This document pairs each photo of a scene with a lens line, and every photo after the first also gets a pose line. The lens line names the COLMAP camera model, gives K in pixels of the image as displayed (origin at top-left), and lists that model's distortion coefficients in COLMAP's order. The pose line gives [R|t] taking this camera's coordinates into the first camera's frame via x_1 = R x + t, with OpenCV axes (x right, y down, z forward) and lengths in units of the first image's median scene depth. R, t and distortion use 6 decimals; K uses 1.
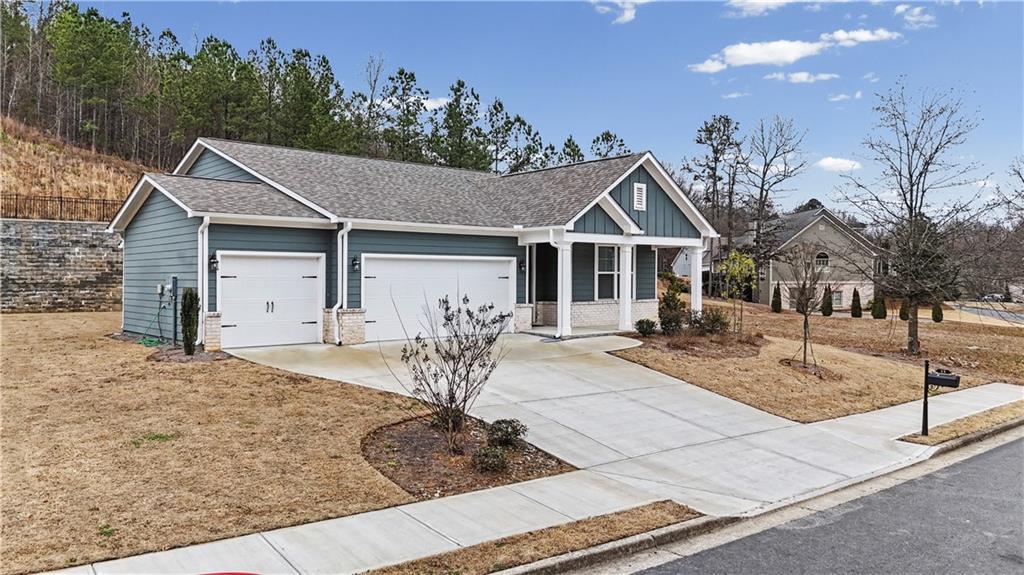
lens RADIAL K [[824.4, 0, 533.0], [0, 824.4, 287.3], [0, 0, 1]] dist [0.086456, -0.089878]
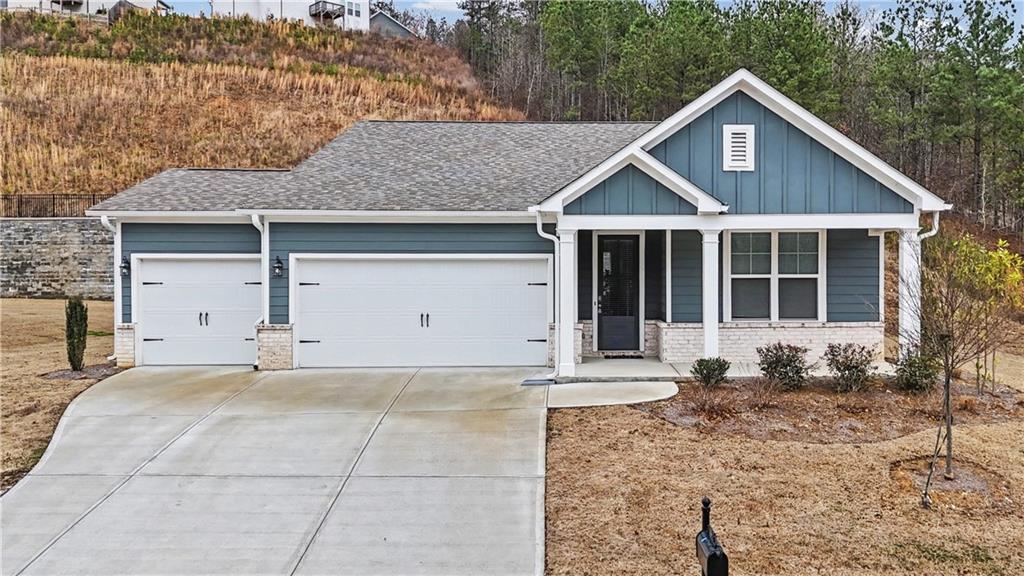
lens RADIAL K [[824.4, 0, 533.0], [0, 824.4, 287.8], [0, 0, 1]] dist [0.086456, -0.089878]
pose [[0.770070, 0.009120, -0.637894, 0.471810], [-0.007731, 0.999958, 0.004962, -0.014543], [0.637912, 0.001110, 0.770108, 0.543132]]
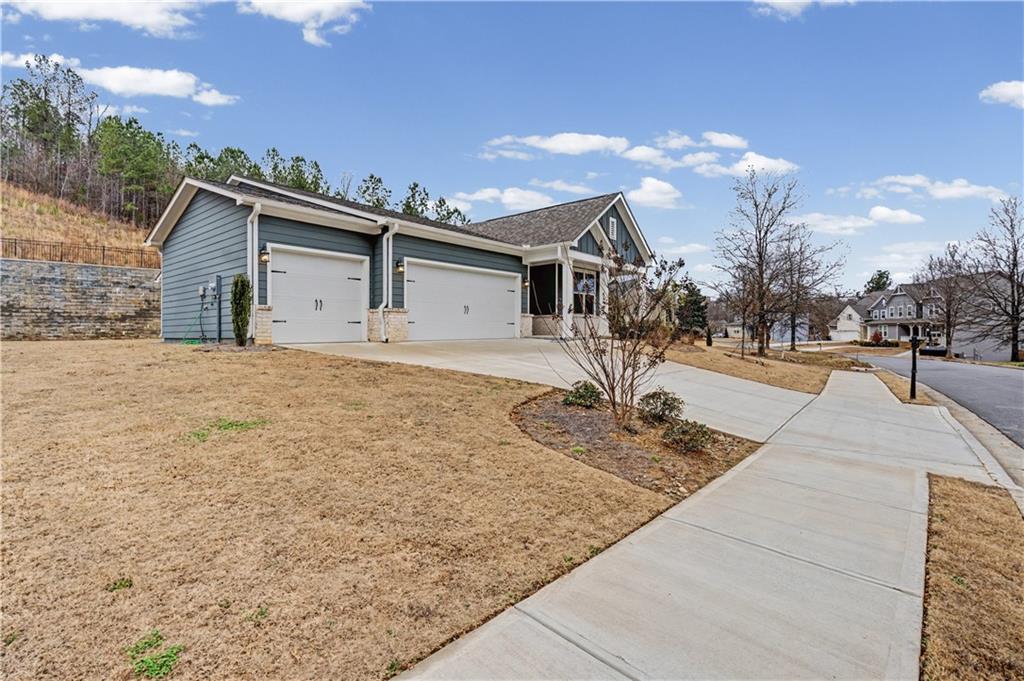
lens RADIAL K [[486.5, 0, 513.4], [0, 486.5, 336.8], [0, 0, 1]] dist [-0.004588, -0.000142]
pose [[0.983817, -0.013886, 0.178636, -0.181962], [0.016157, 0.999806, -0.011266, 0.071691], [-0.178445, 0.013970, 0.983851, 0.356344]]
